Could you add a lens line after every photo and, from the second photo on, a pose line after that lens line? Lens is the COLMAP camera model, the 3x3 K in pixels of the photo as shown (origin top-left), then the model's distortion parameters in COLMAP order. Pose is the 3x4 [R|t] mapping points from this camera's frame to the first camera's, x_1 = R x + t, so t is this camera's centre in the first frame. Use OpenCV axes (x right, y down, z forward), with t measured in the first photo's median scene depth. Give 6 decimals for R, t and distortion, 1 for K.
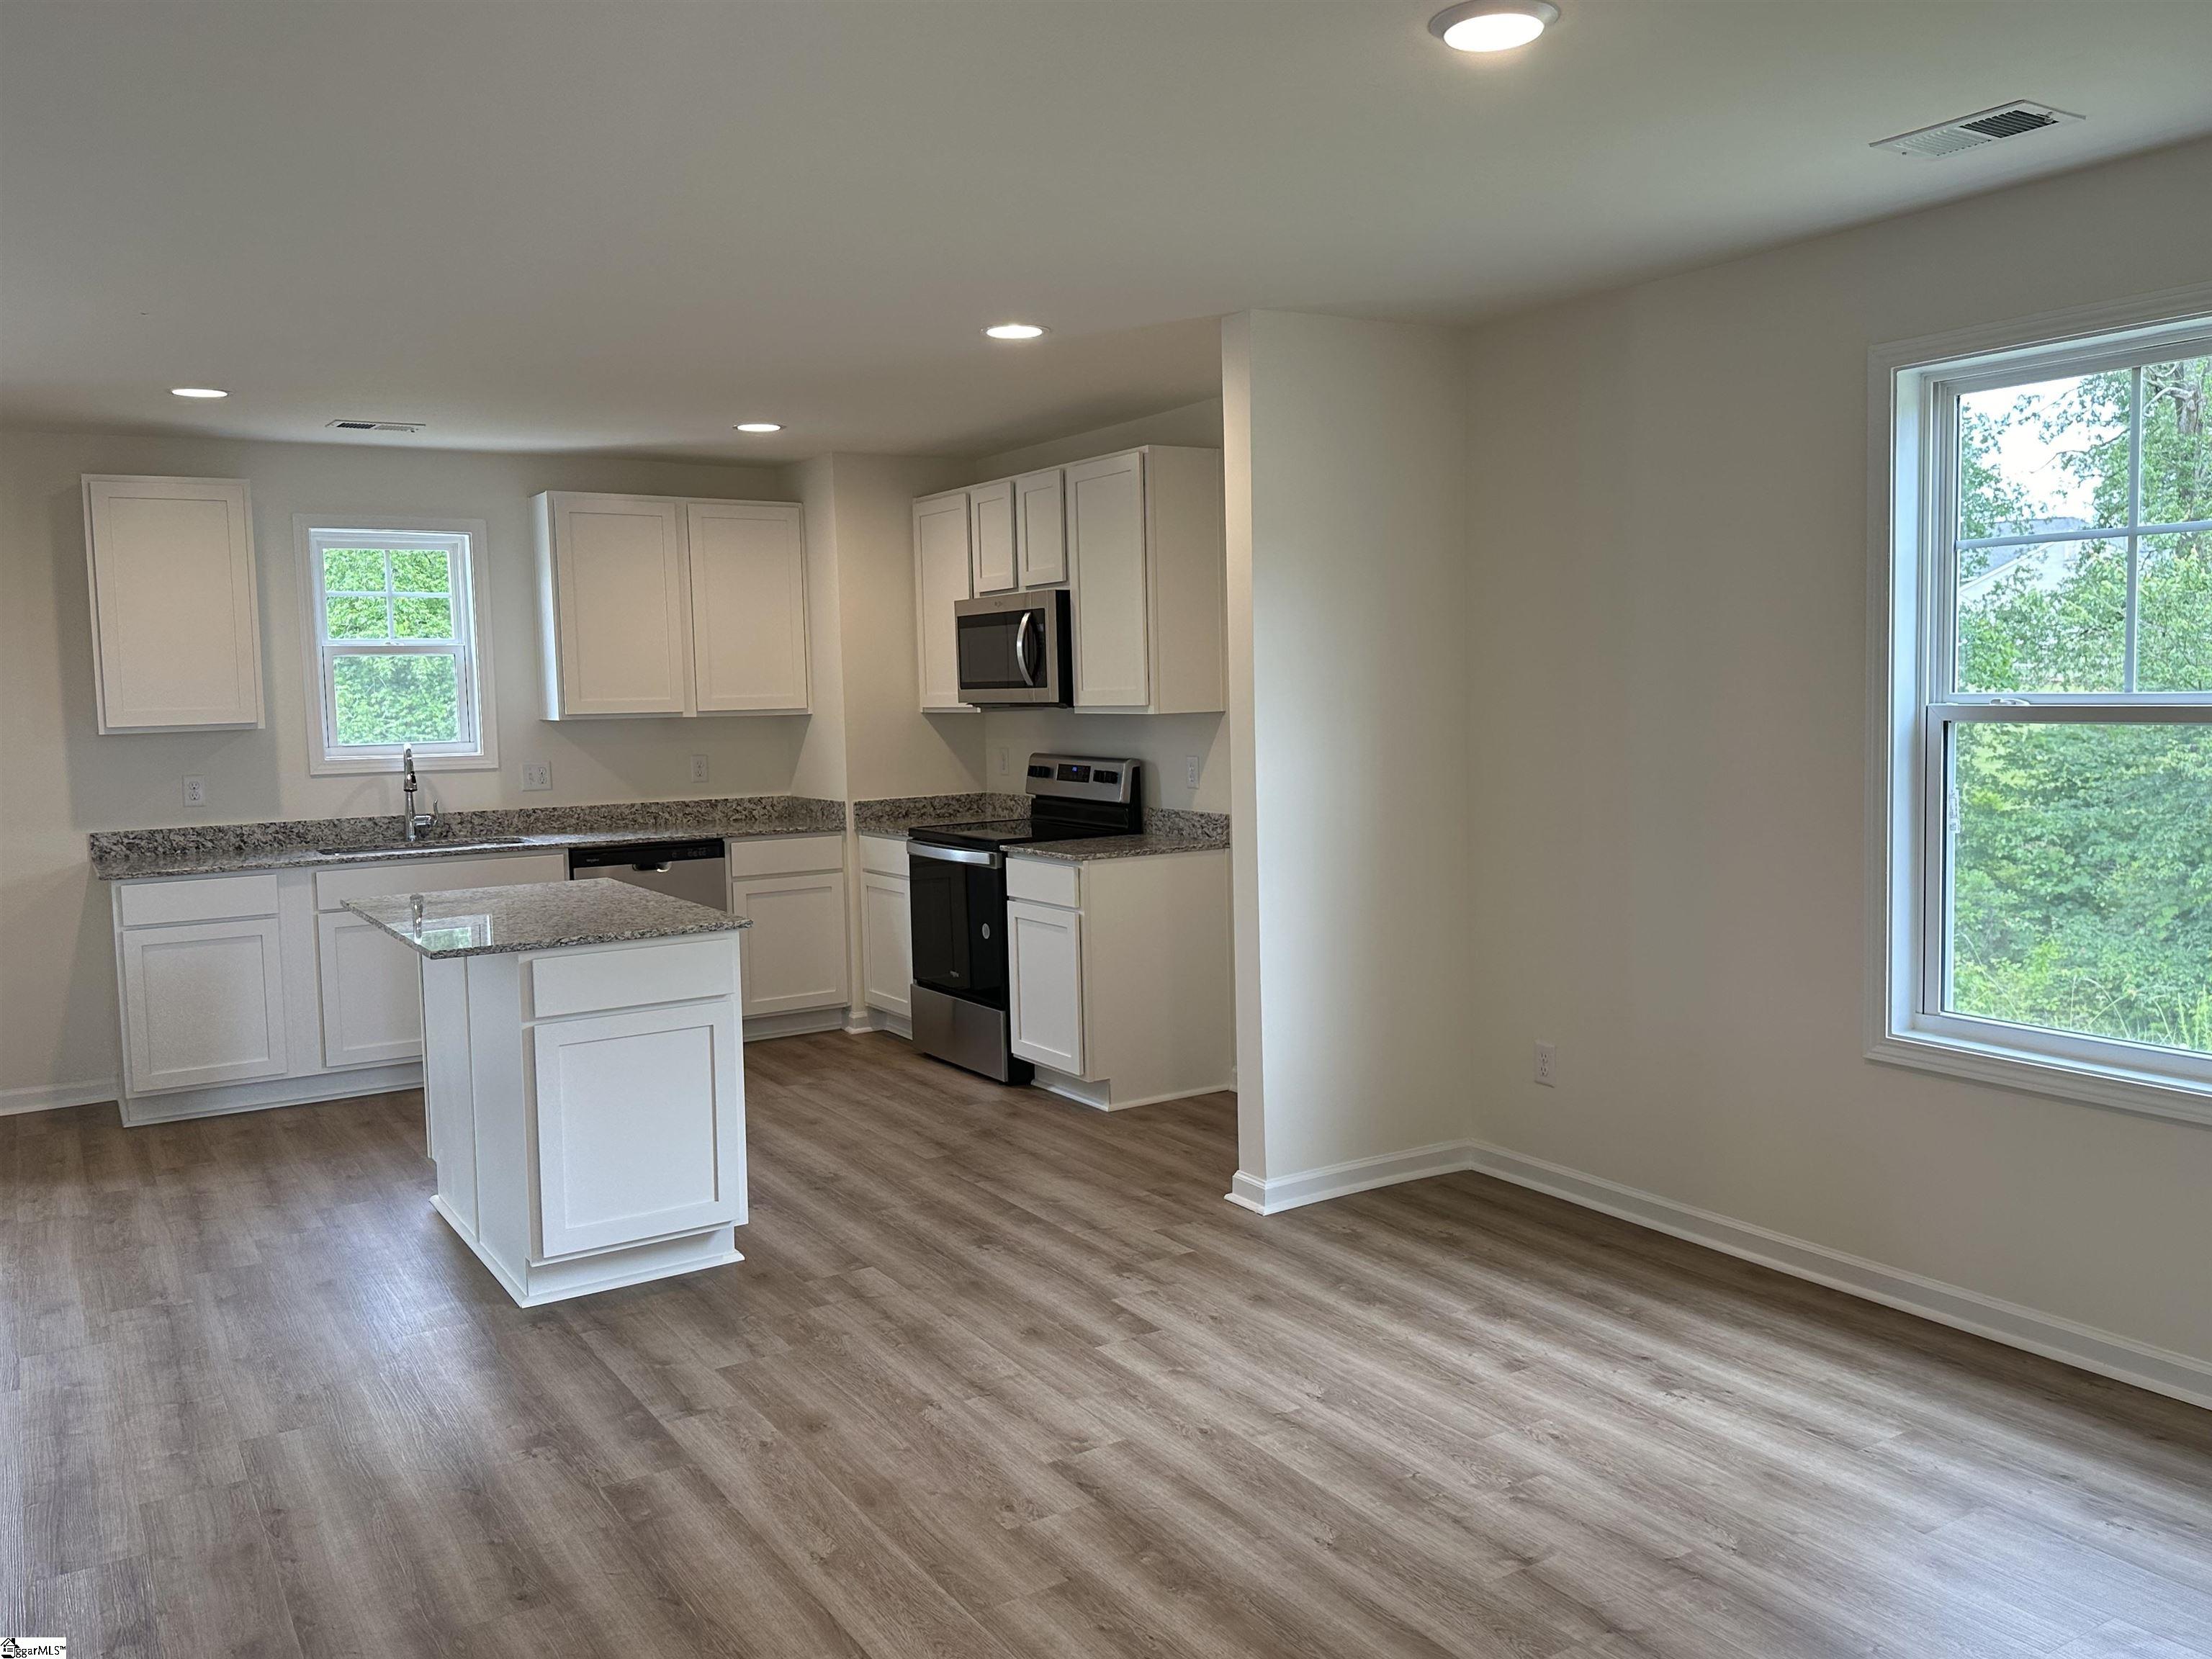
lens RADIAL K [[1707.8, 0, 1113.7], [0, 1707.8, 819.5], [0, 0, 1]] dist [0.072894, -0.113468]
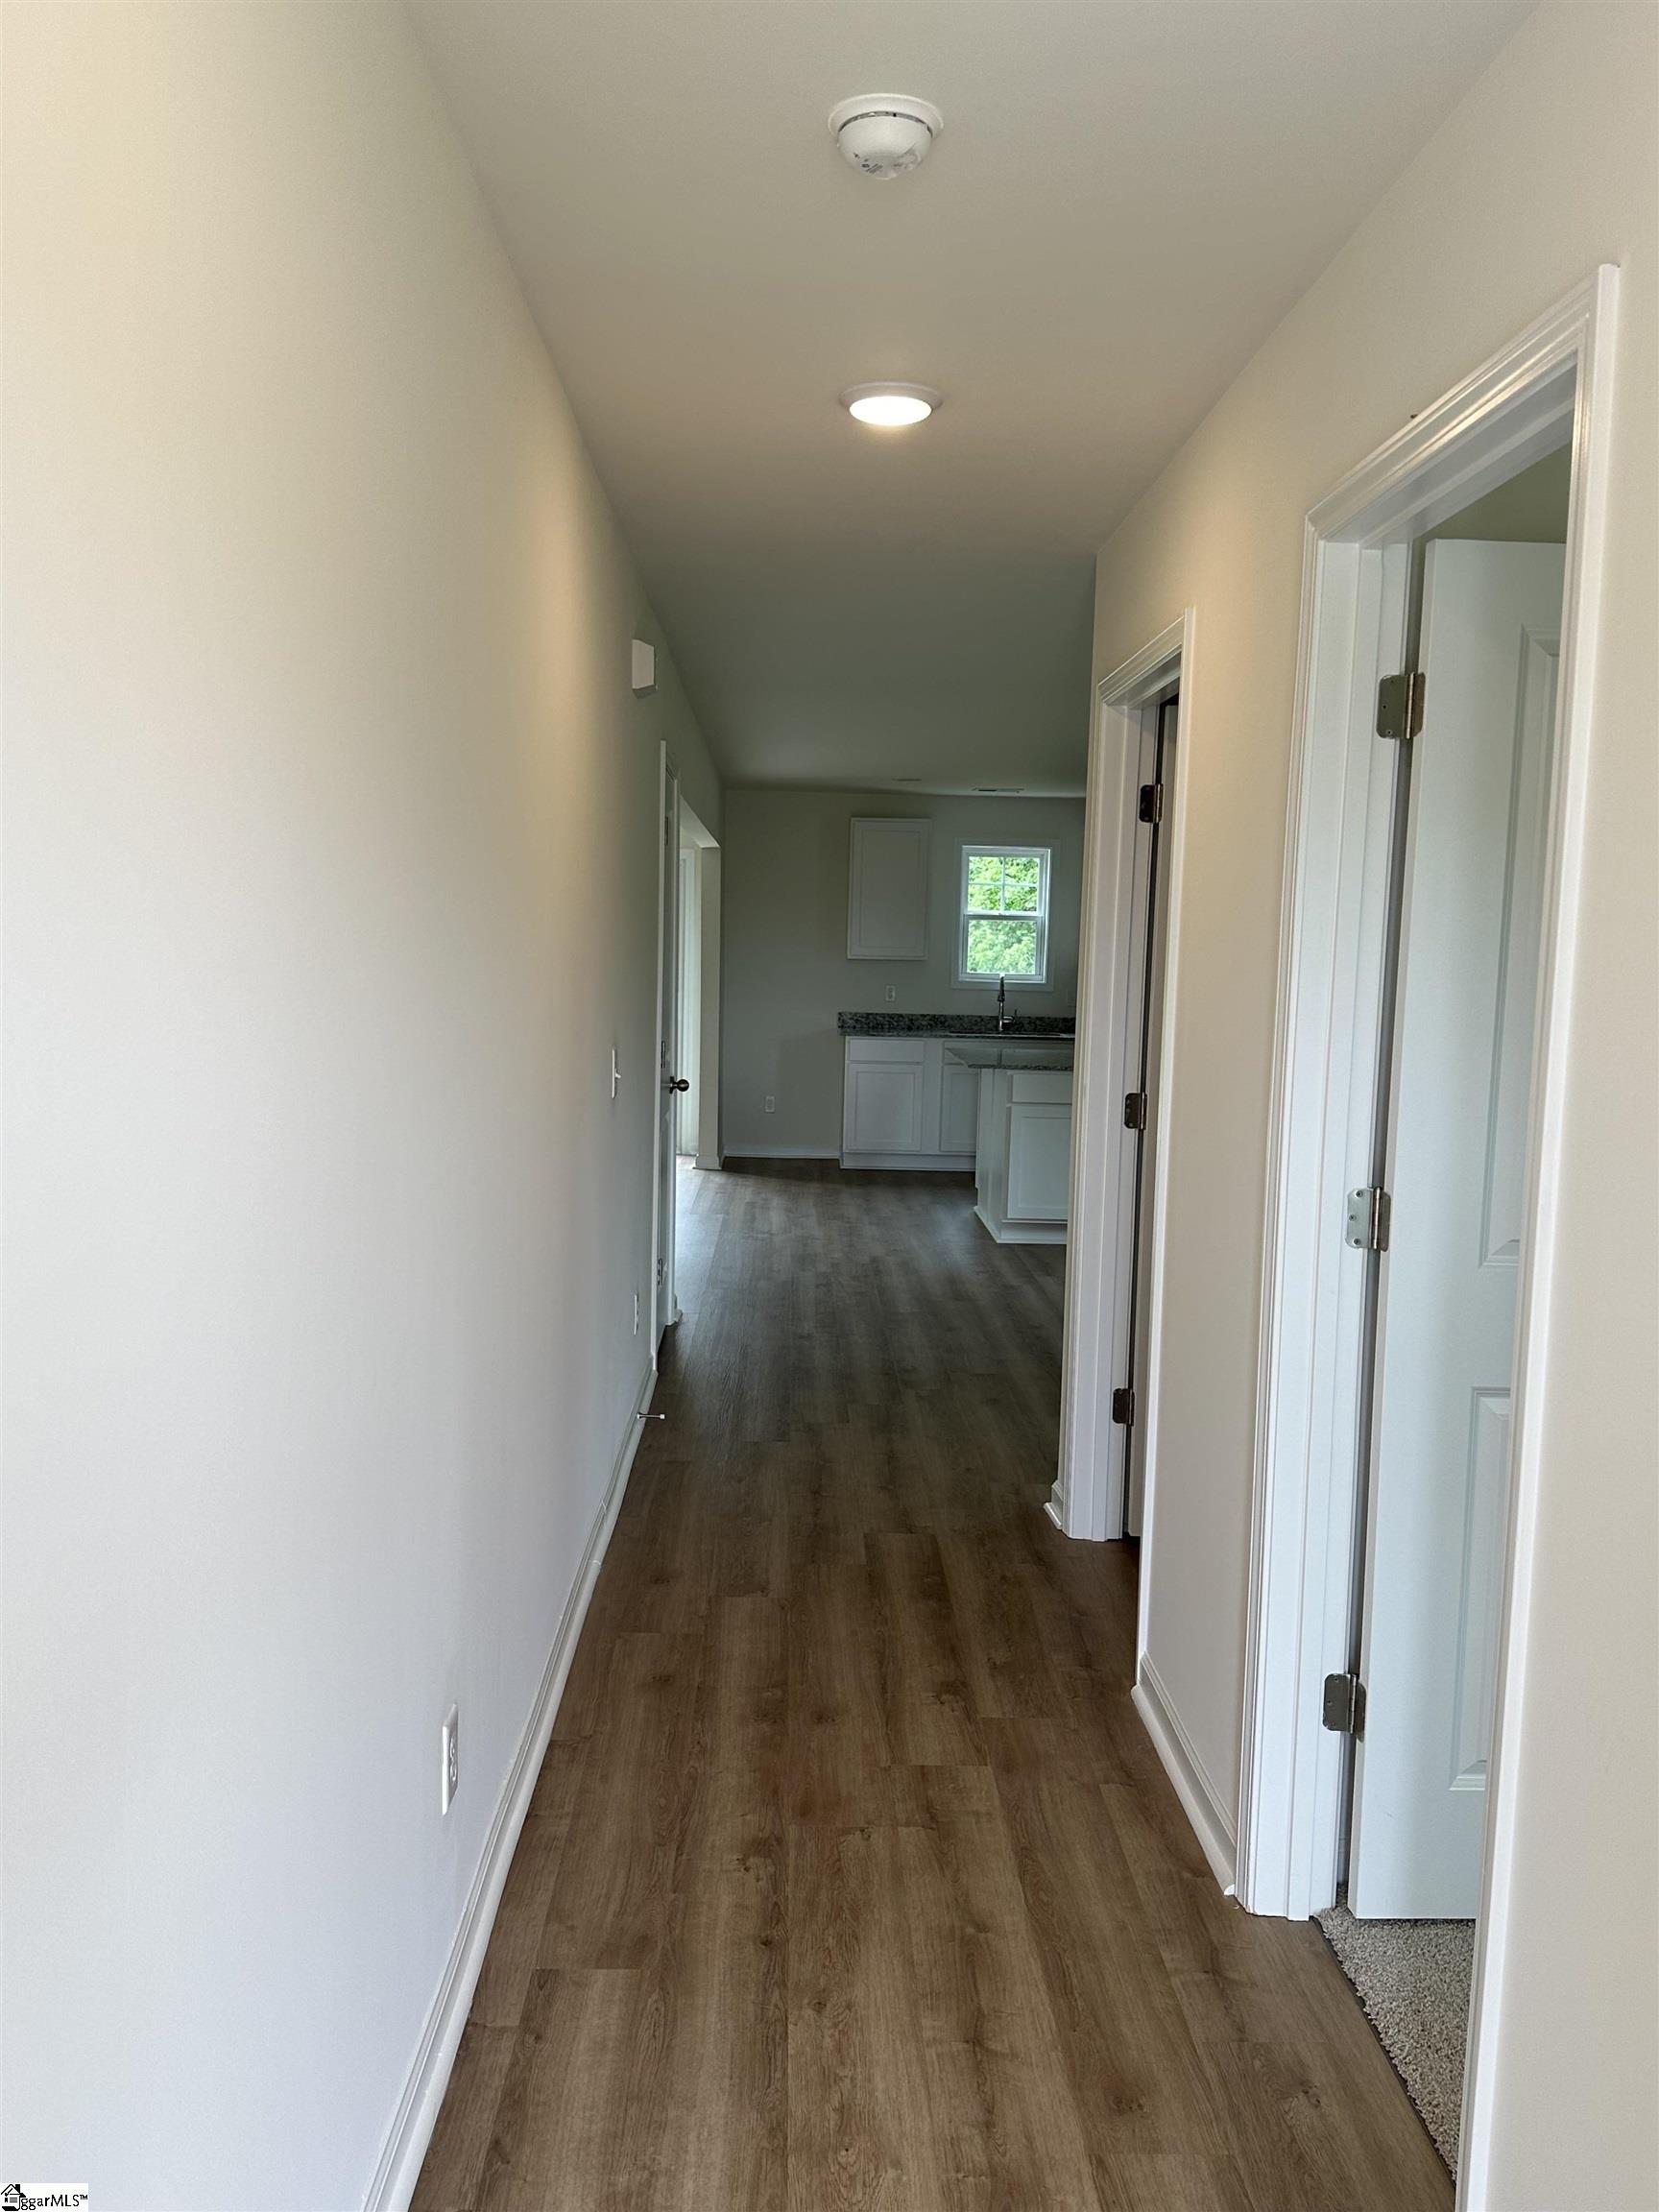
lens RADIAL K [[1681.8, 0, 835.4], [0, 1681.8, 1119.2], [0, 0, 1]] dist [0.006070, 0.000189]
pose [[0.855000, 0.096688, -0.509536, 0.353487], [-0.084099, 0.995313, 0.047749, 0.039394], [0.511764, 0.002026, 0.859124, -0.581477]]
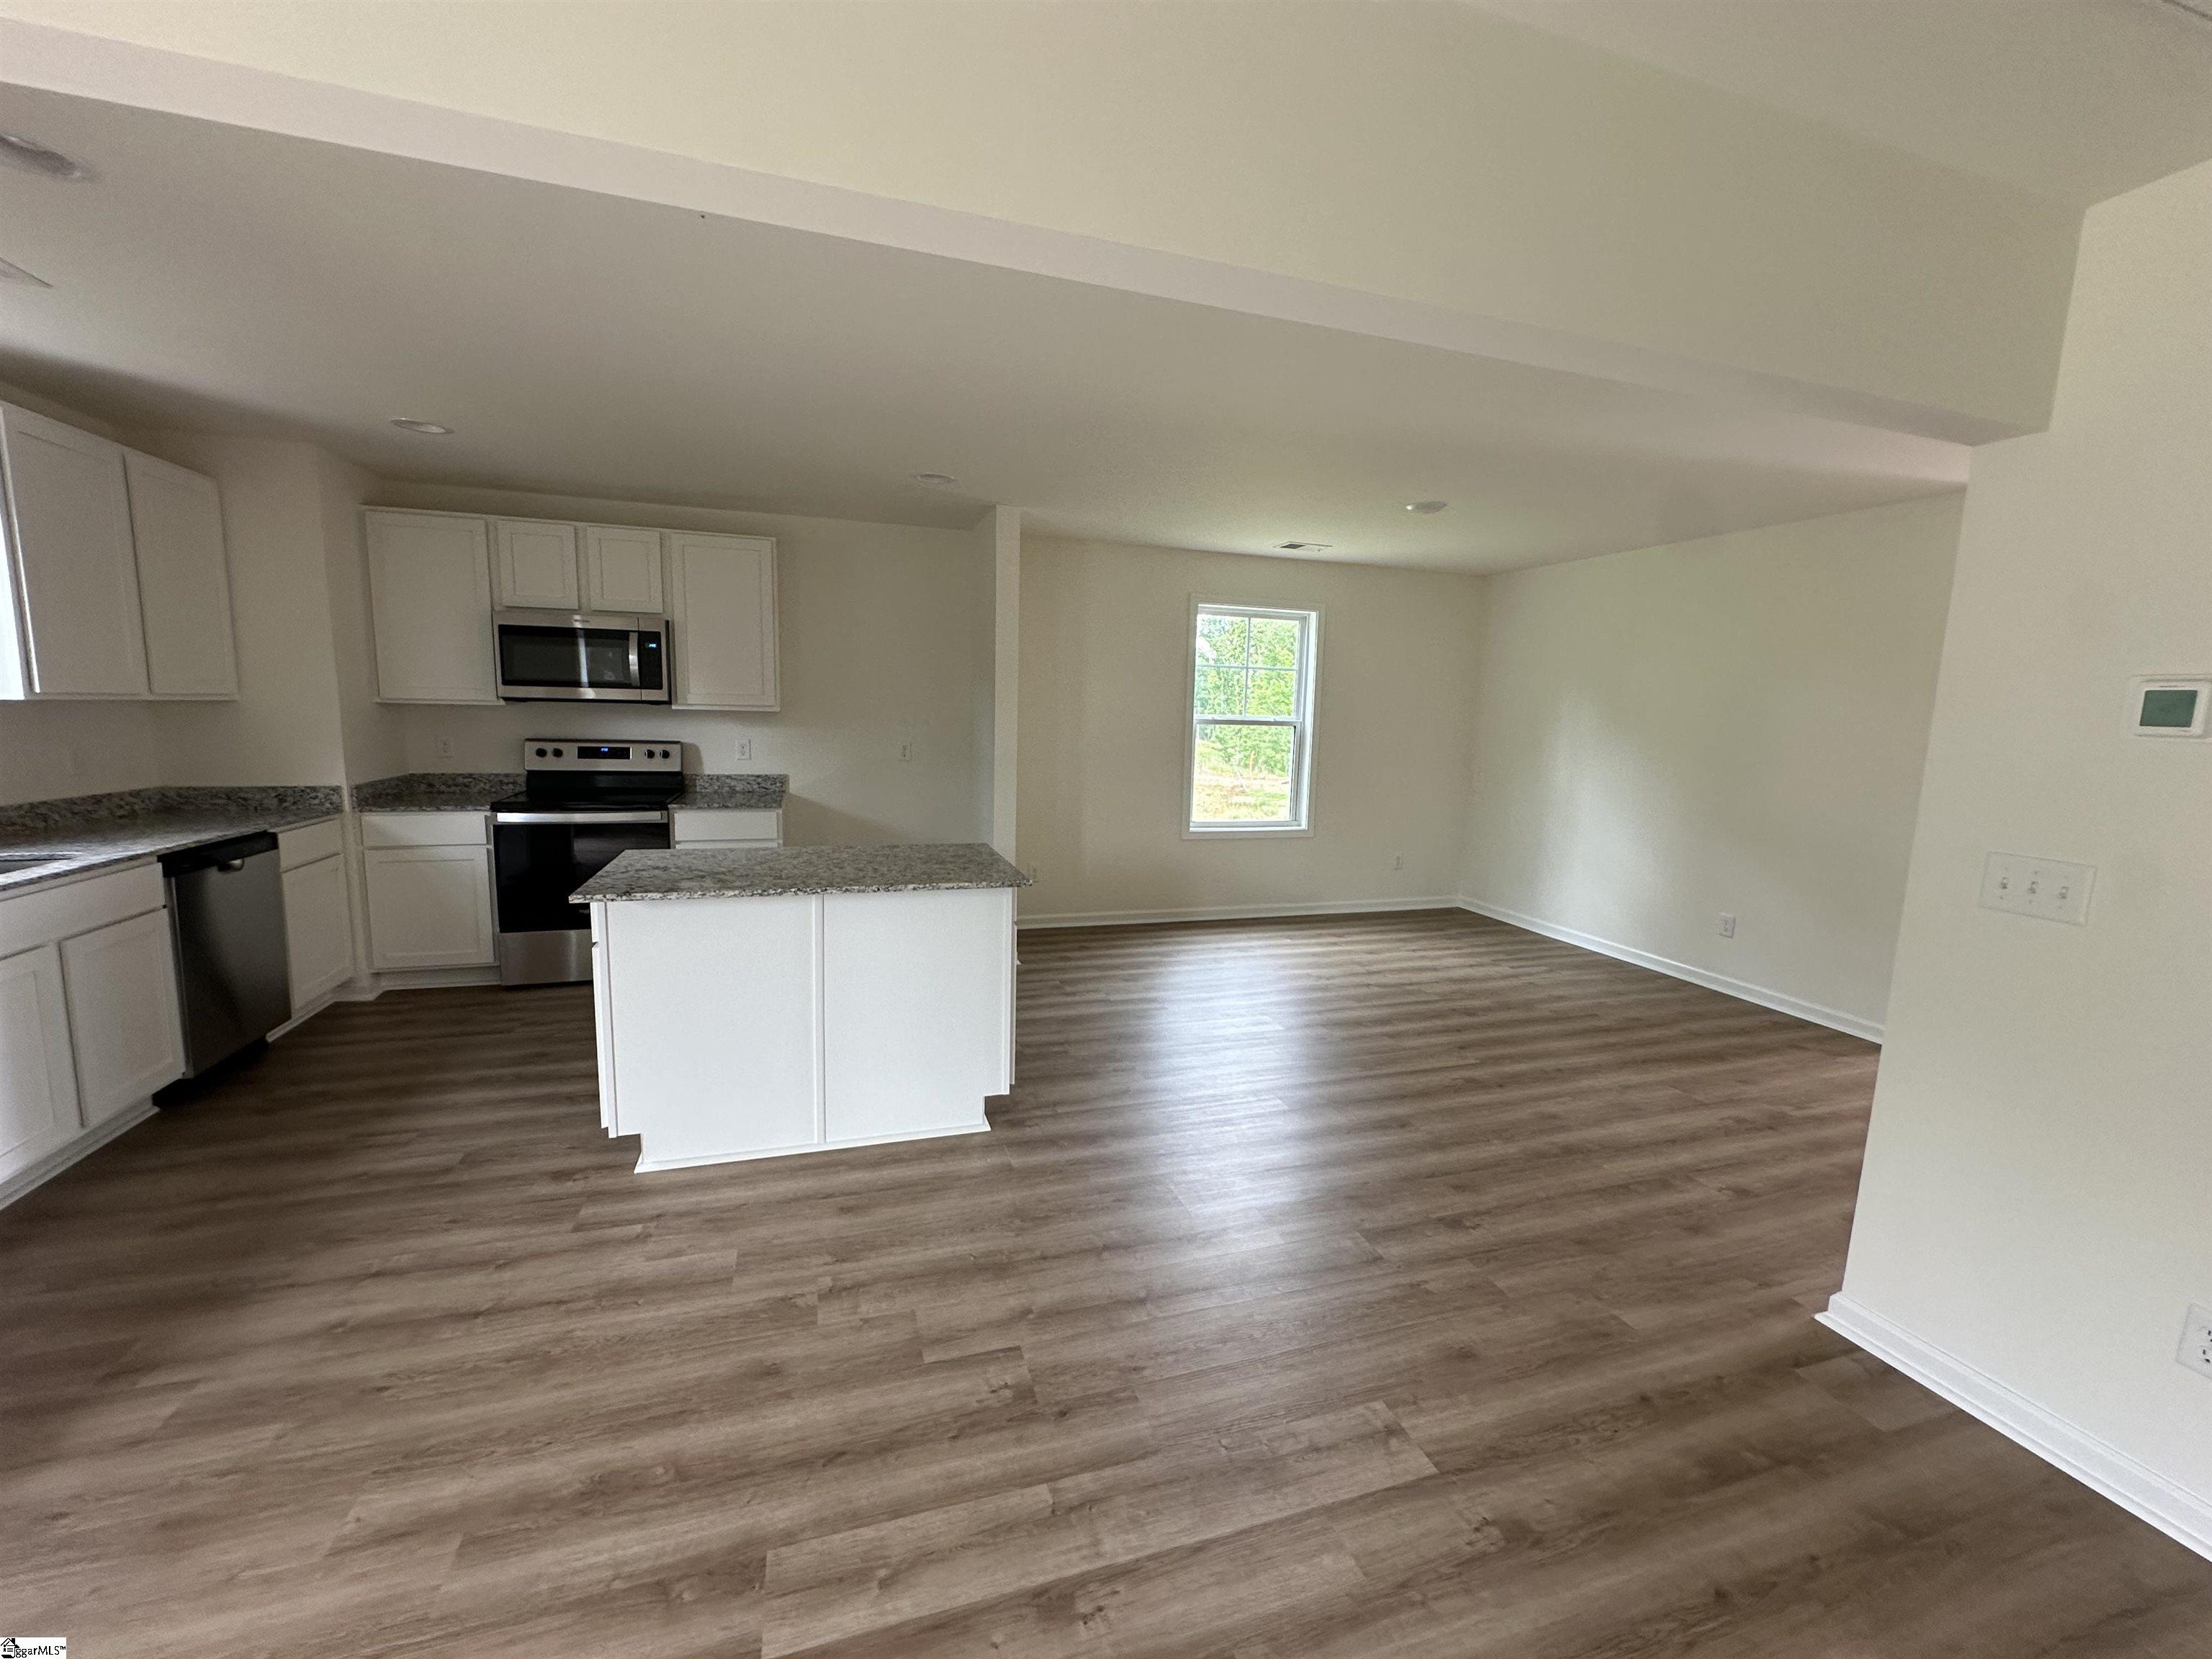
lens RADIAL K [[888.5, 0, 1093.3], [0, 888.5, 826.0], [0, 0, 1]] dist [-0.008022, 0.001013]
pose [[0.255772, -0.100292, 0.961521, -0.696223], [0.042660, 0.994806, 0.092416, -0.020165], [-0.965795, 0.017381, 0.258722, 0.507466]]
